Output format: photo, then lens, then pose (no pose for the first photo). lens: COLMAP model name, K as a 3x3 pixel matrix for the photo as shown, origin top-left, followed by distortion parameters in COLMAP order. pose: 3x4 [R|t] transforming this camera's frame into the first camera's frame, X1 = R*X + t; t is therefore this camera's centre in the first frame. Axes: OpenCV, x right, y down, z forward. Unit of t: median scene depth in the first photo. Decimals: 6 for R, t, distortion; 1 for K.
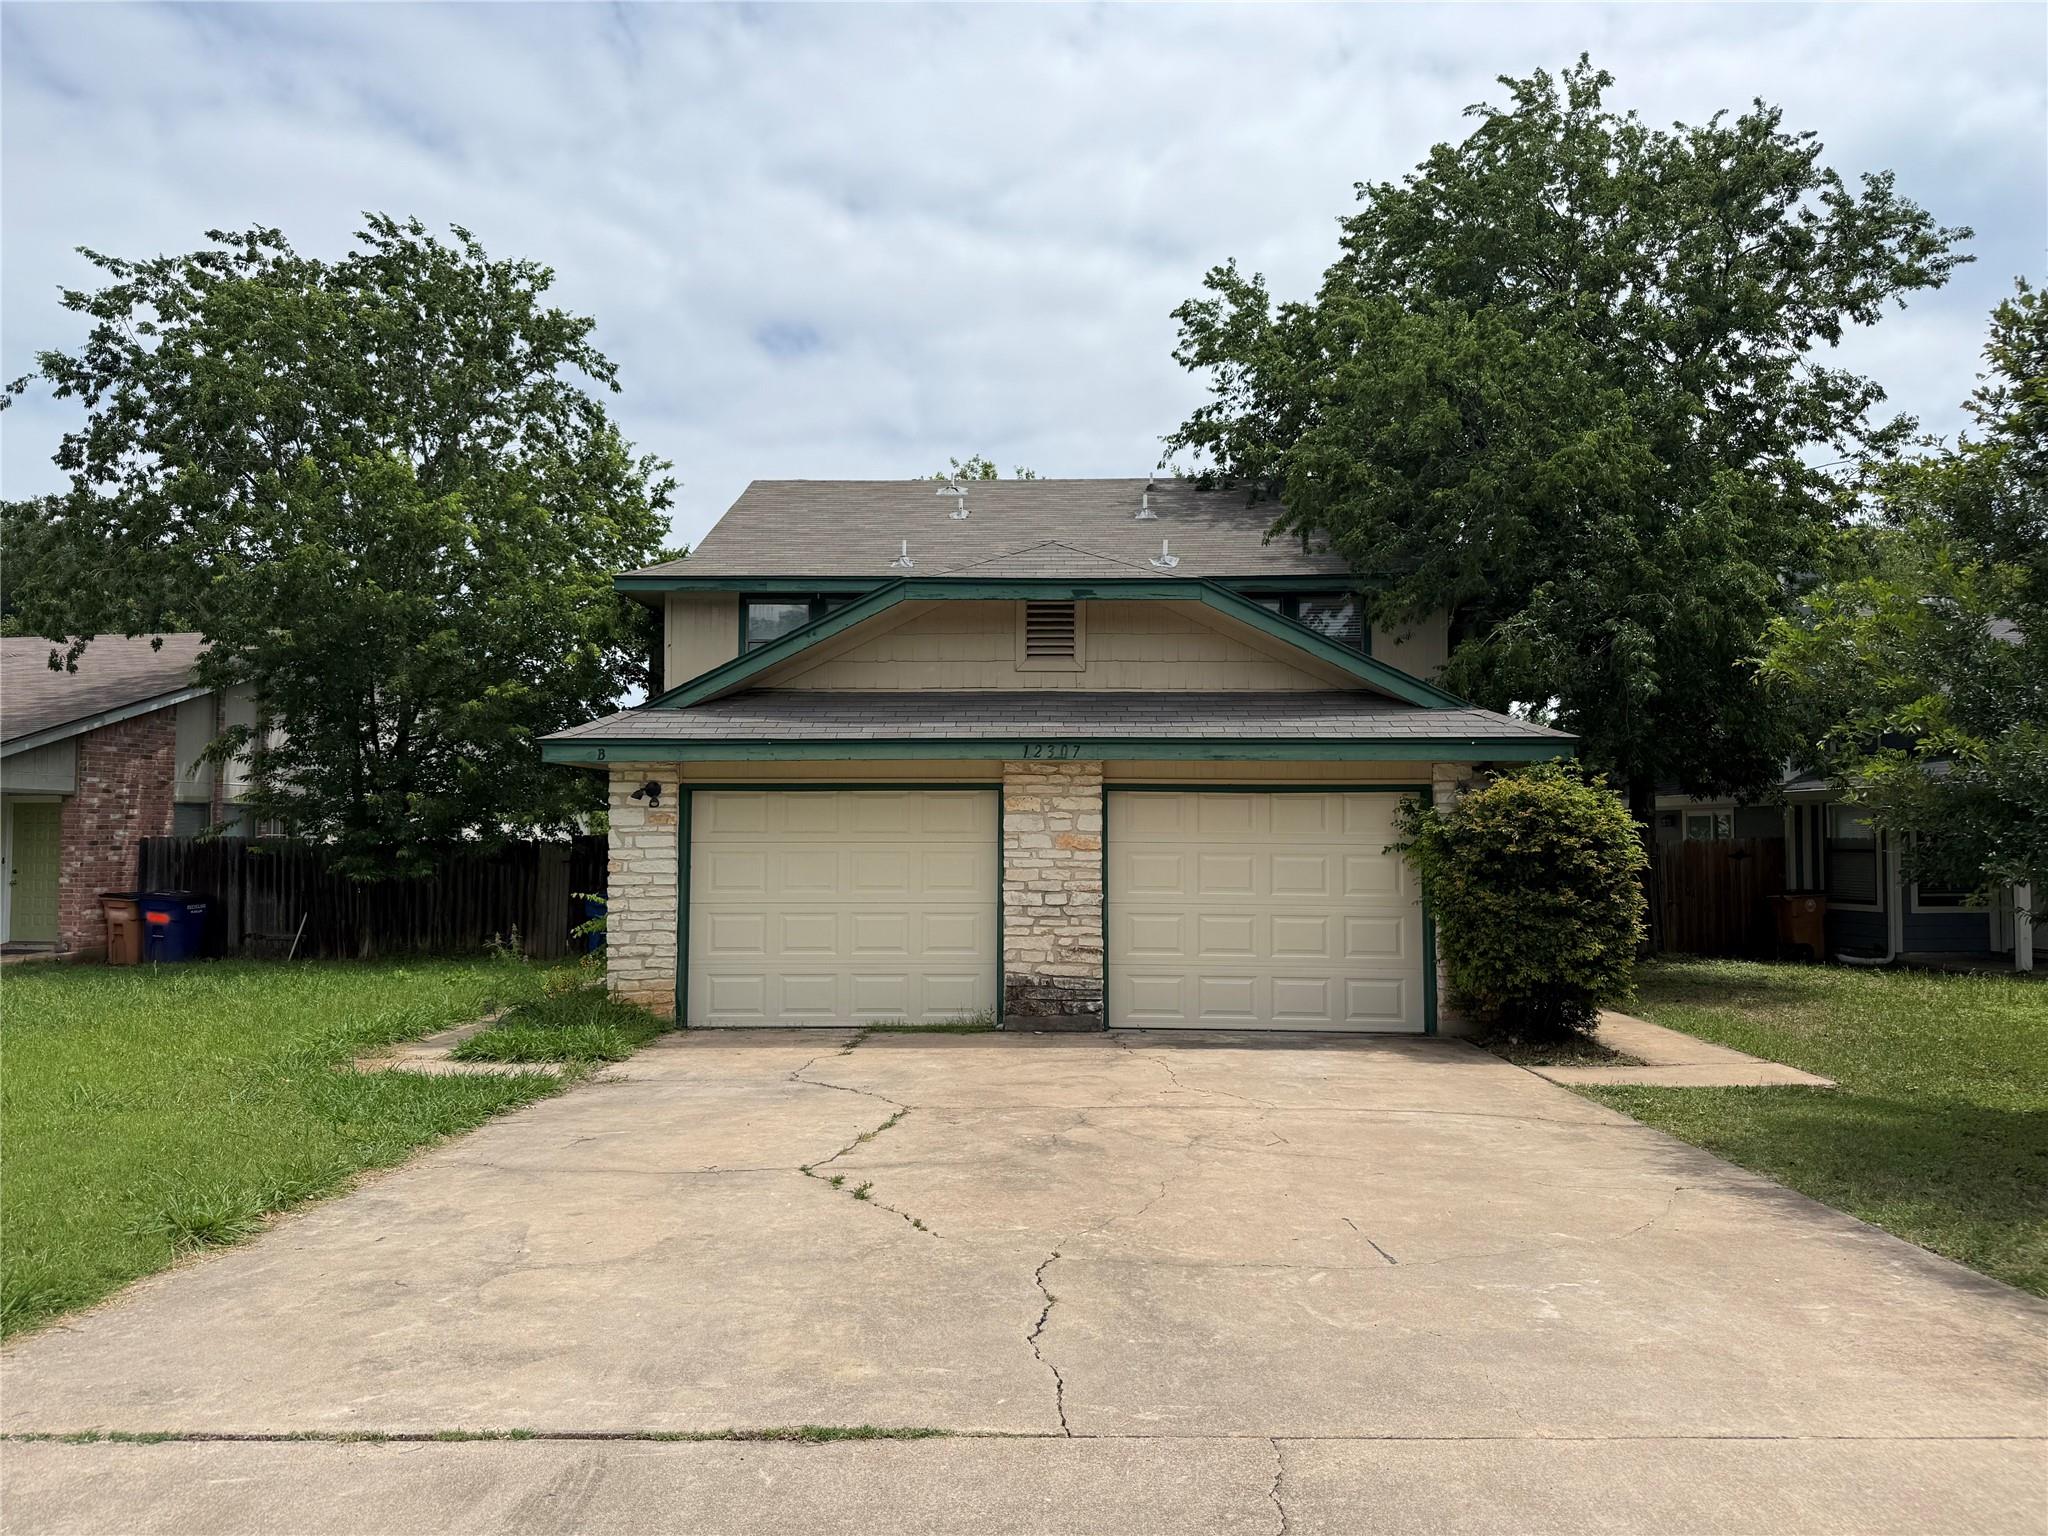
lens RADIAL K [[1455.6, 0, 1036.0], [0, 1455.6, 760.3], [0, 0, 1]] dist [0.027255, -0.016756]
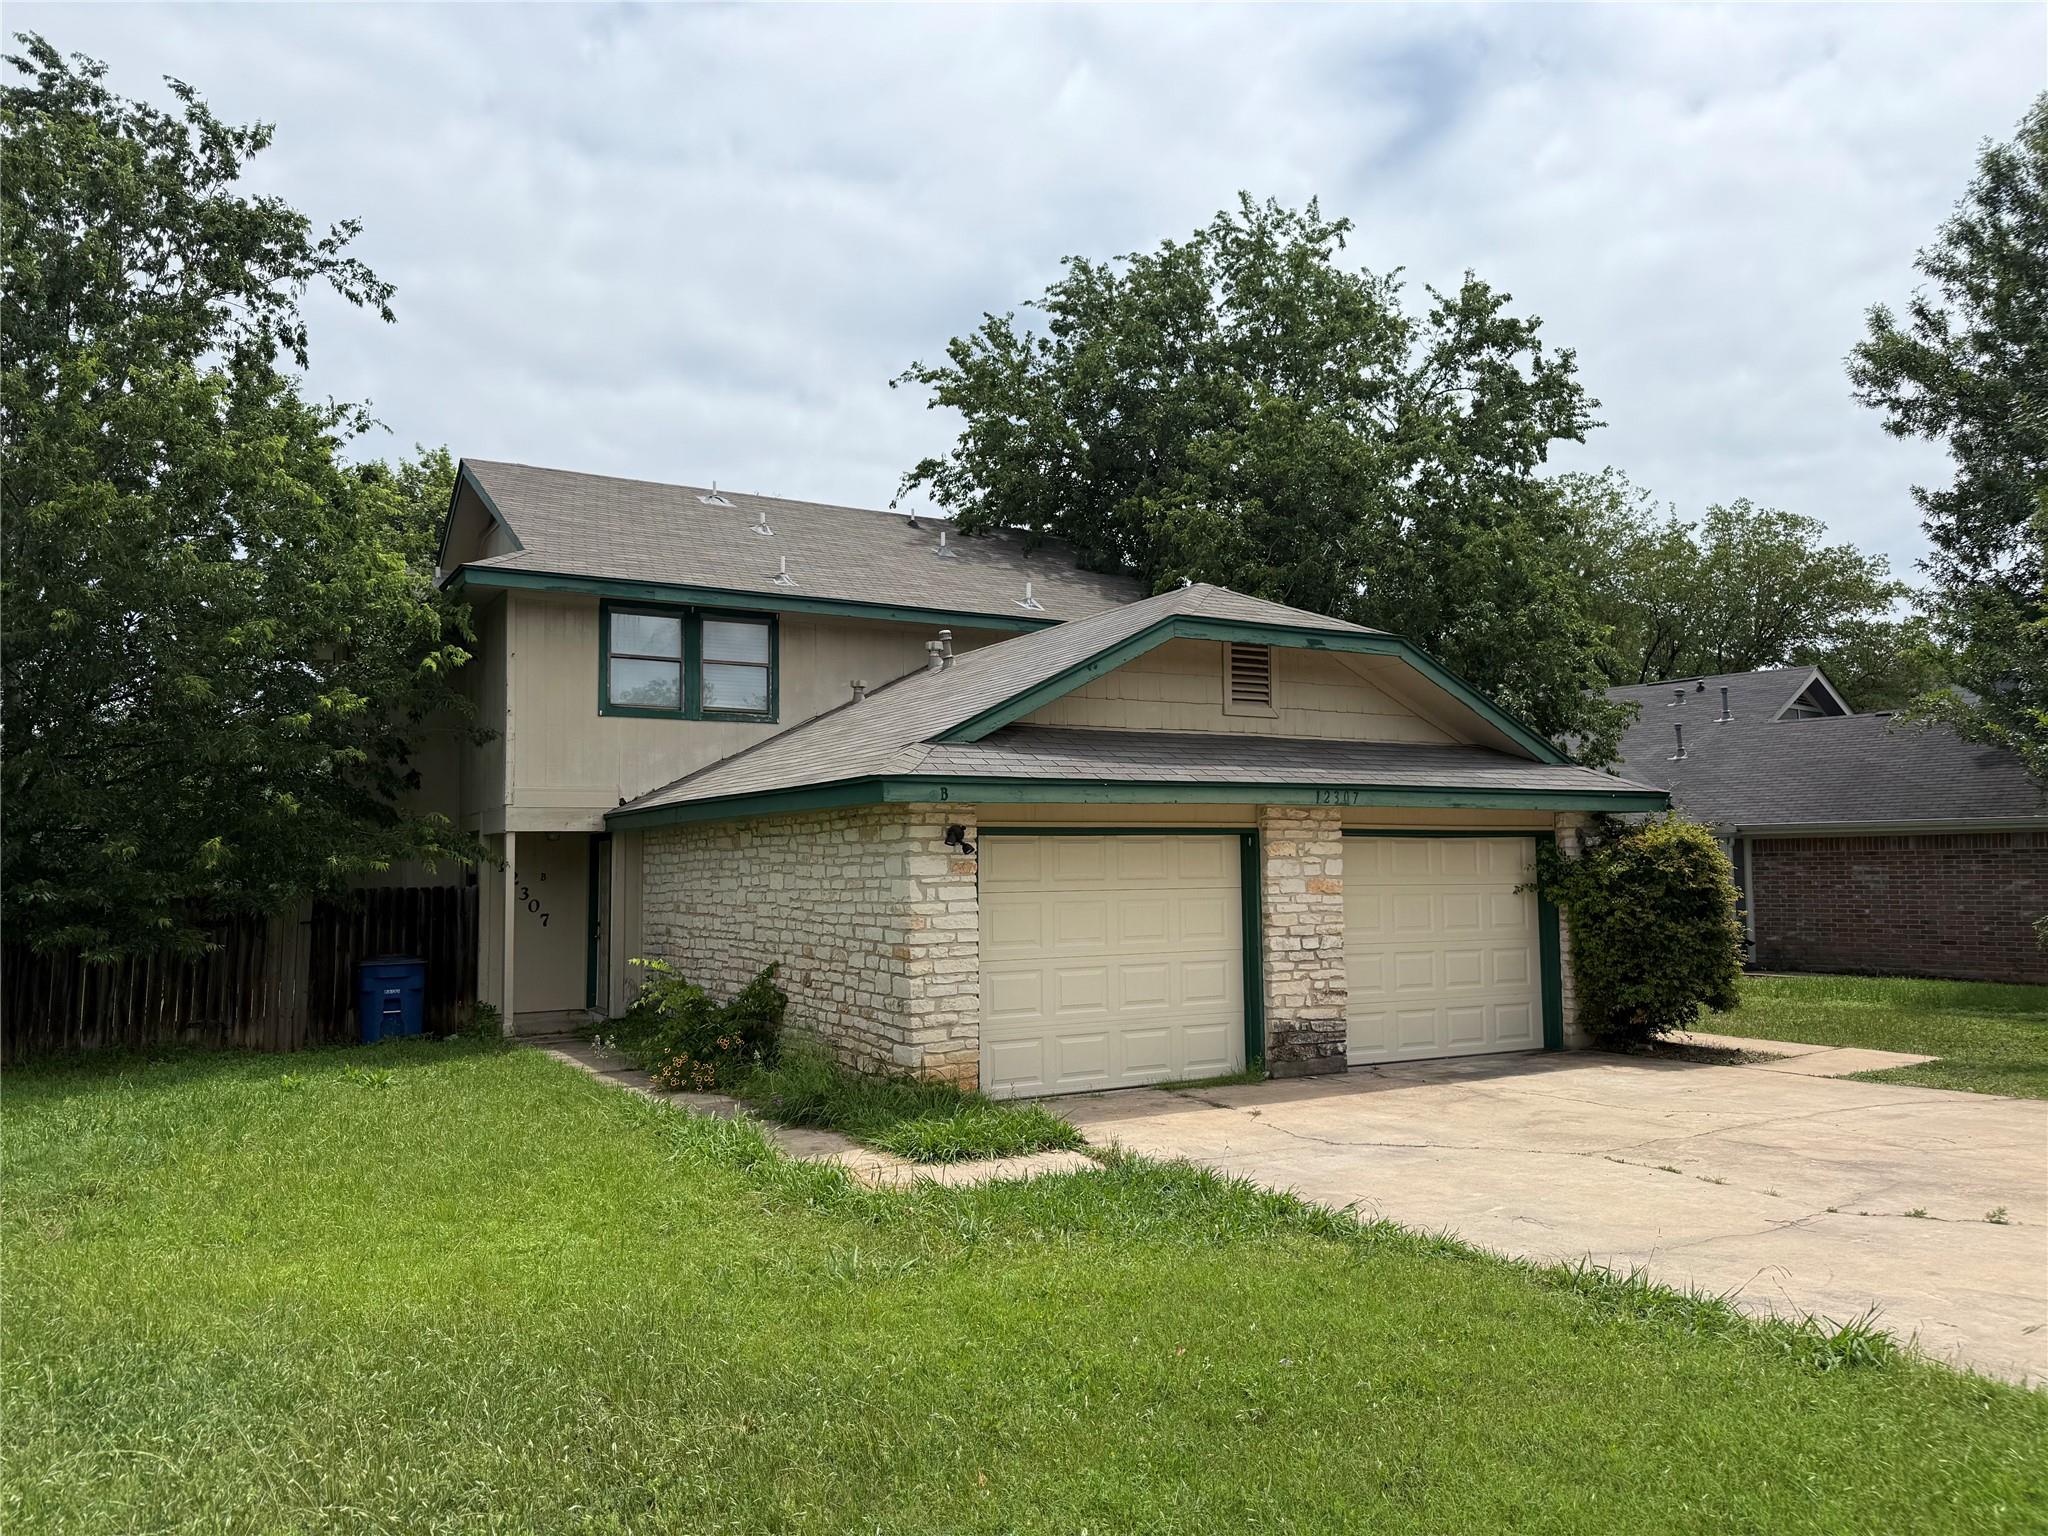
lens RADIAL K [[1455.6, 0, 1033.1], [0, 1455.6, 770.4], [0, 0, 1]] dist [0.027255, -0.016756]
pose [[0.862201, 0.023847, 0.506004, -0.666664], [-0.013719, 0.999624, -0.023733, 0.001993], [-0.506380, 0.013520, 0.862205, 0.220513]]
